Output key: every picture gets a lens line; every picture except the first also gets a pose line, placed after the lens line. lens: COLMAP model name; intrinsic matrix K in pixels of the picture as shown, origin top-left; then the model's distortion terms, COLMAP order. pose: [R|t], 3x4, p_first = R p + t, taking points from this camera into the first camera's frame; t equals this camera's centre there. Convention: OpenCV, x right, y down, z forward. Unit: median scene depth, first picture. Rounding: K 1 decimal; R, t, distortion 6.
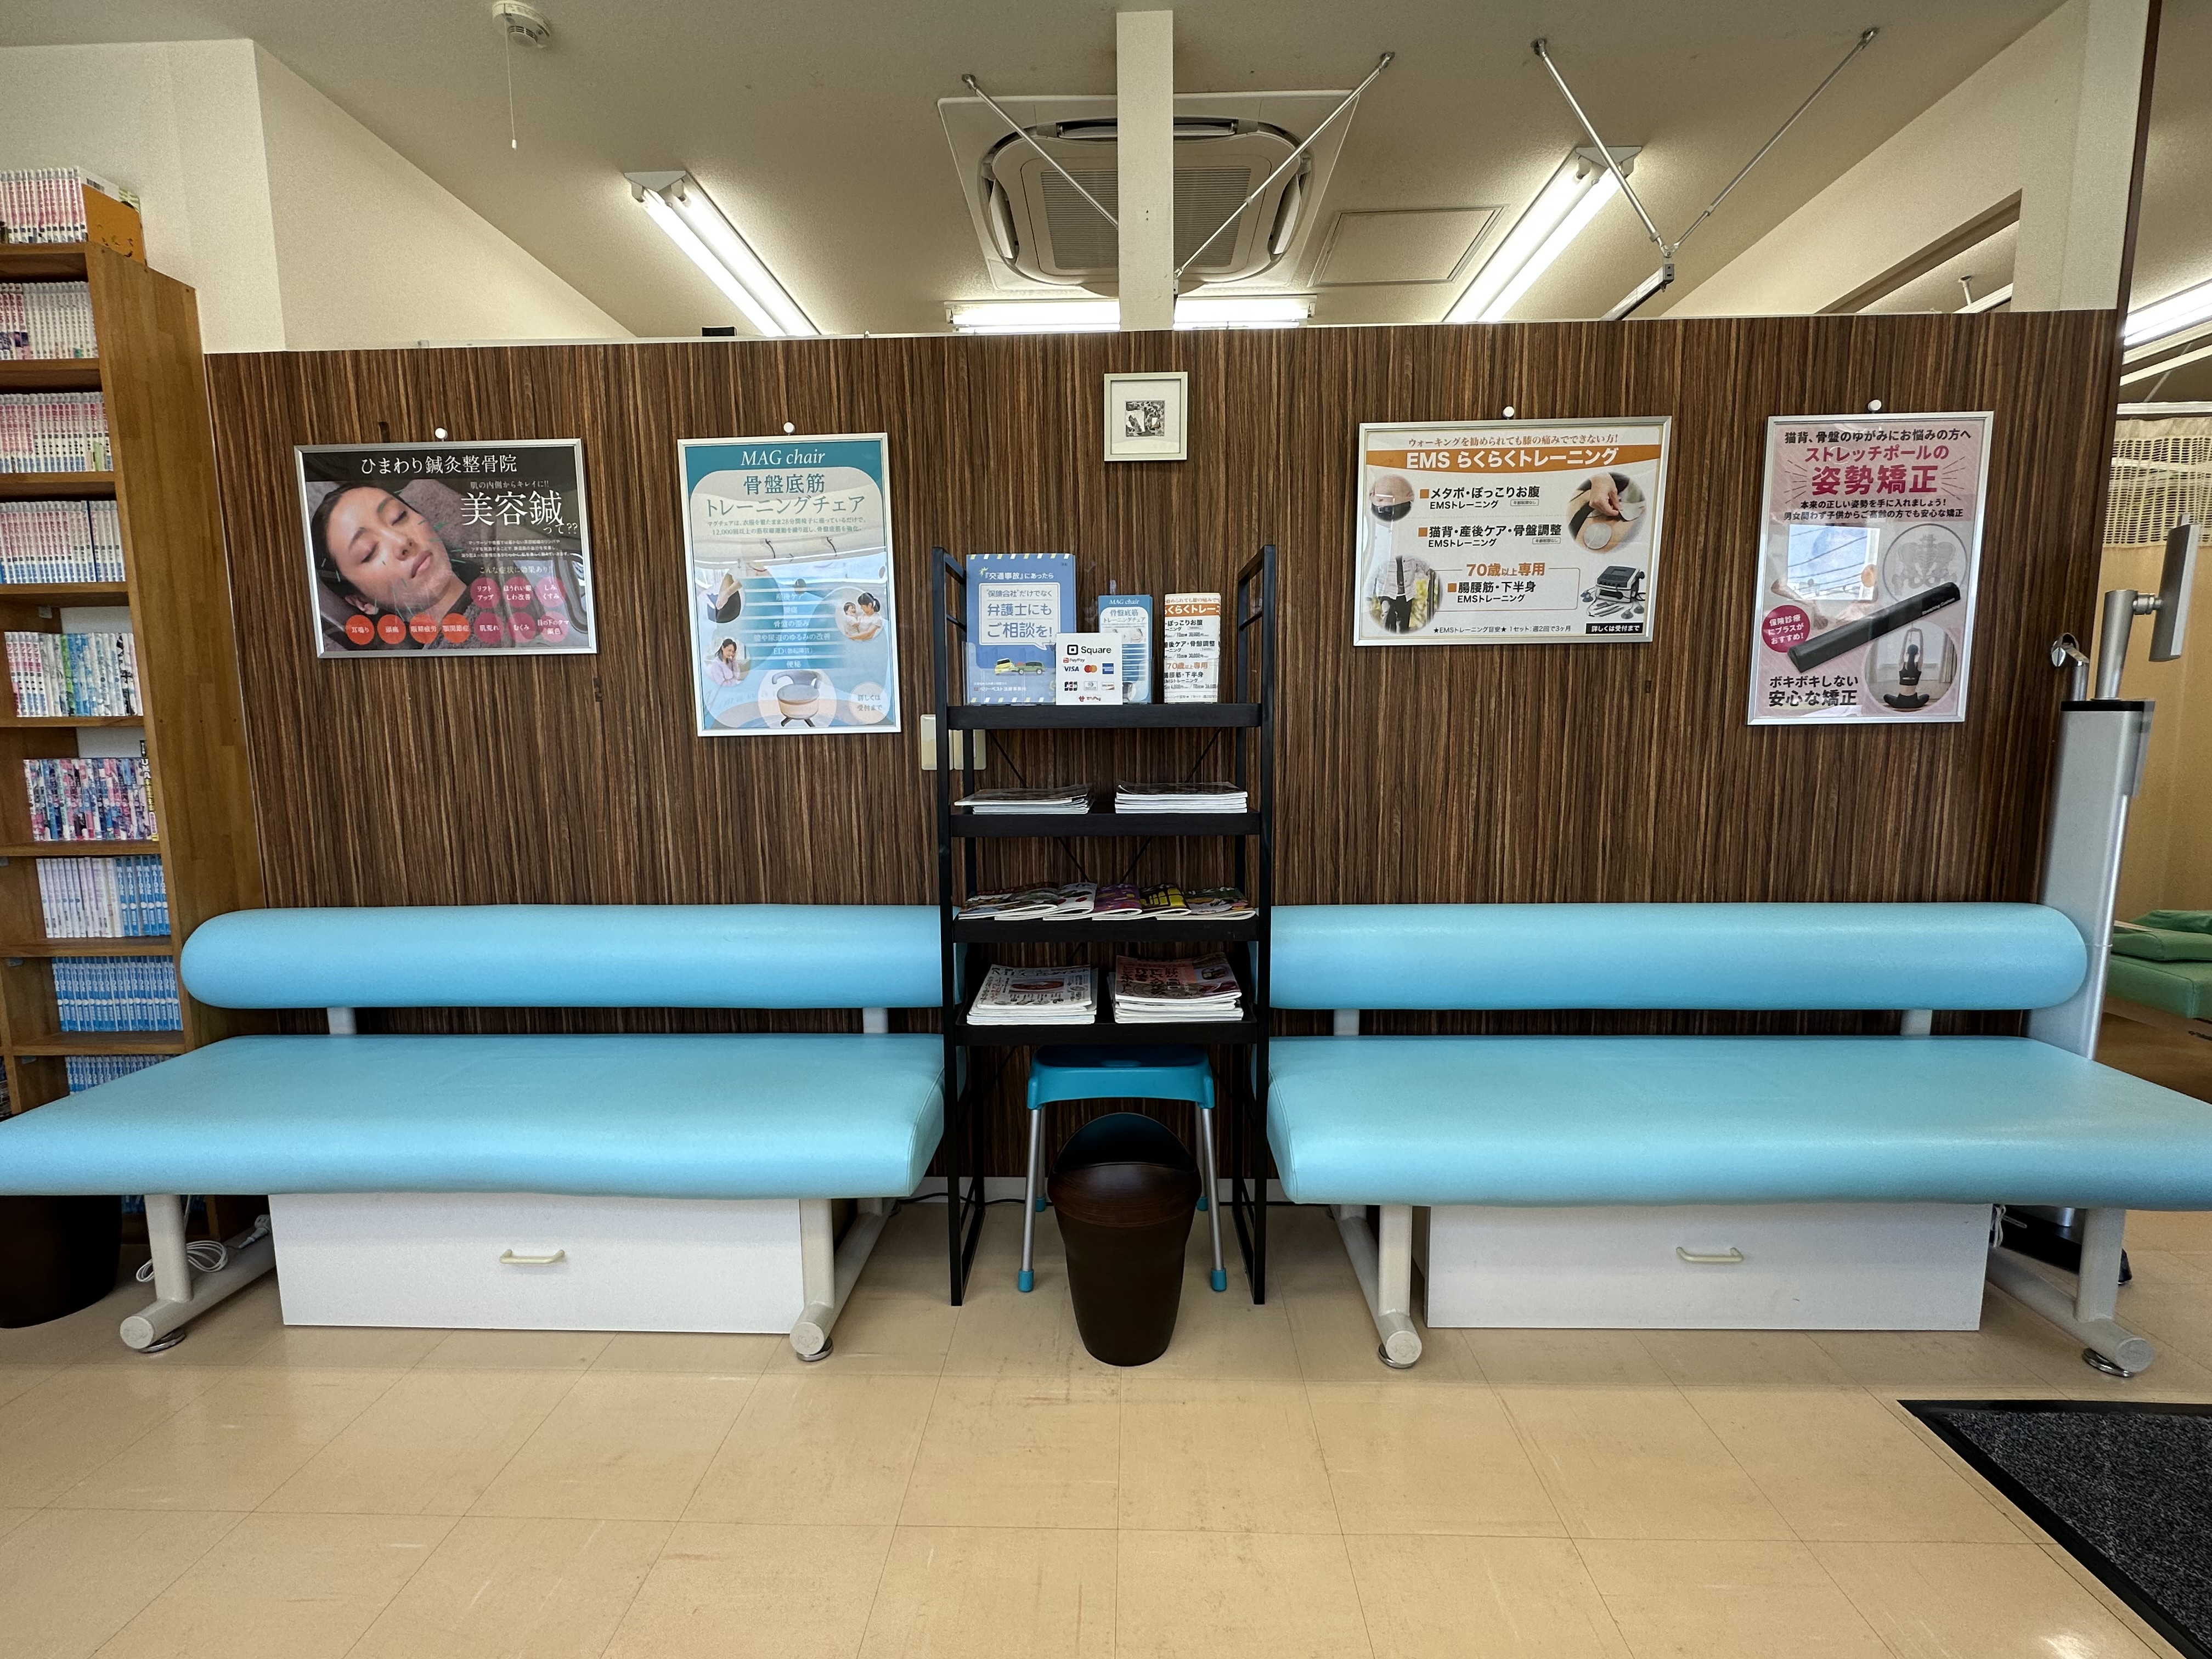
lens RADIAL K [[943.3, 0, 1104.7], [0, 943.3, 833.9], [0, 0, 1]] dist [0.000599, -0.000176]
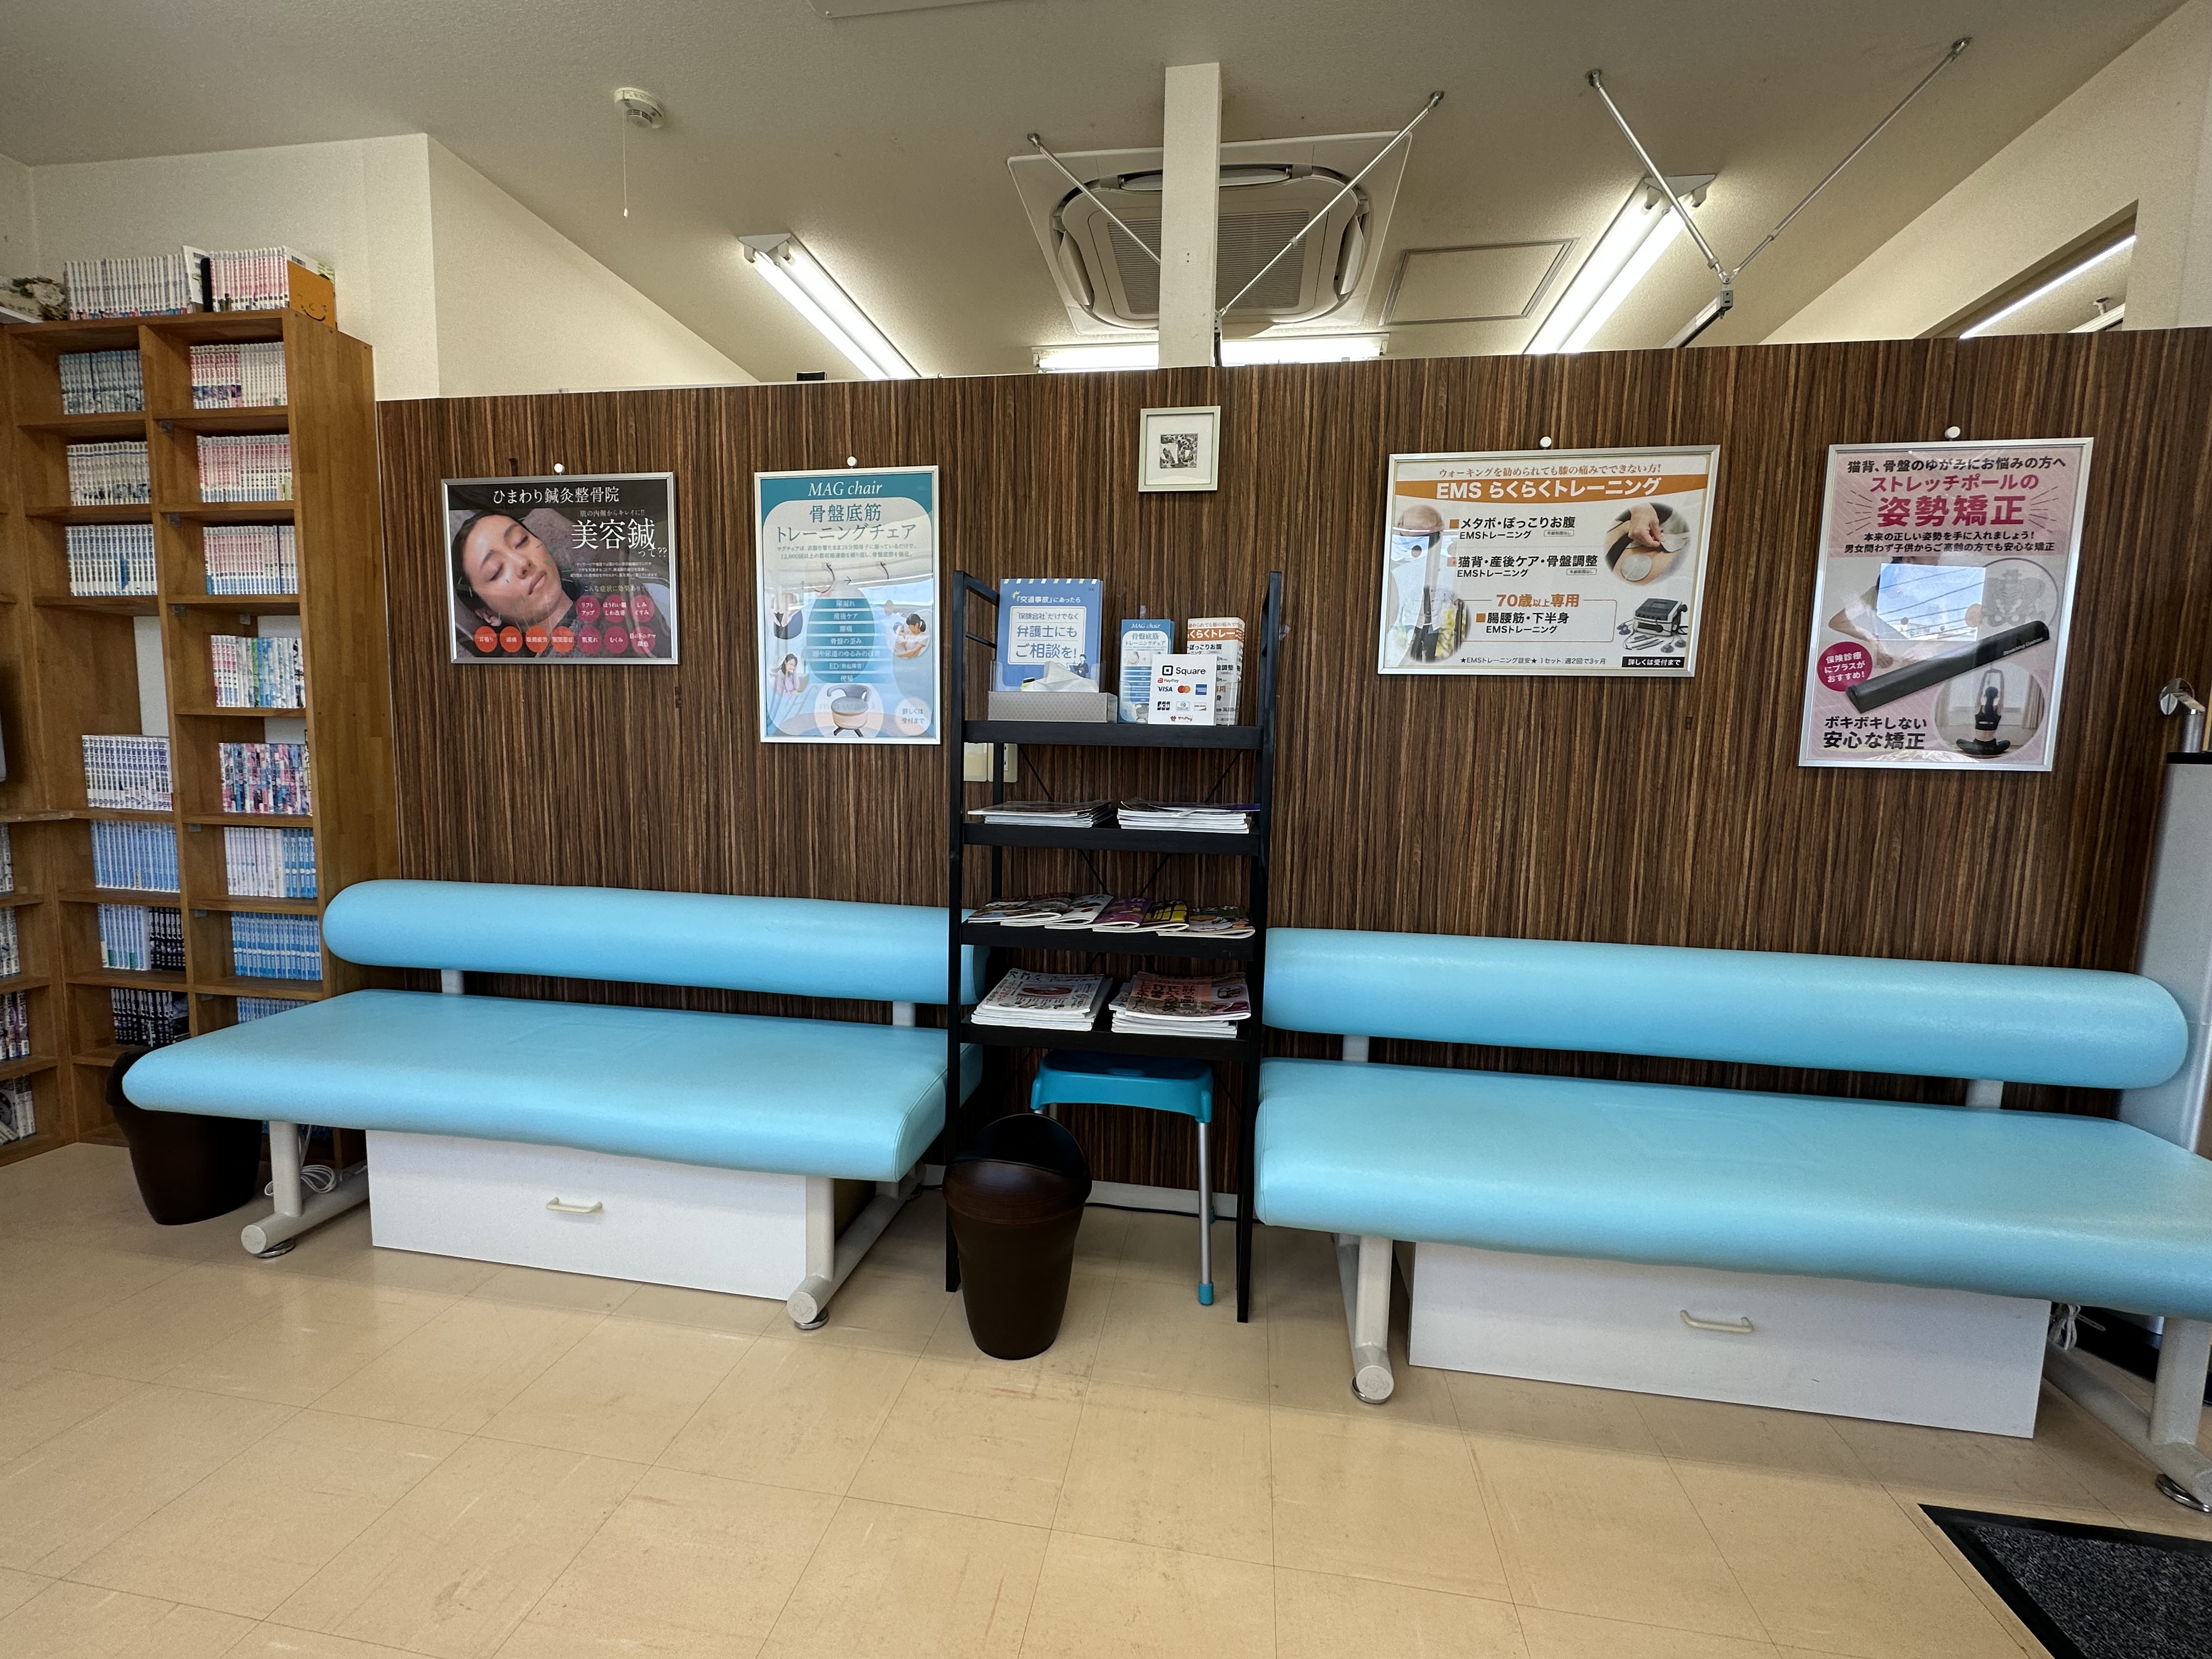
lens RADIAL K [[899.4, 0, 1108.0], [0, 899.4, 832.9], [0, 0, 1]] dist [-0.001023, 0.000660]
pose [[0.991749, 0.045047, -0.120022, 0.101653], [-0.047474, 0.998720, -0.017433, 0.000724], [0.119083, 0.022988, 0.992618, 0.017238]]
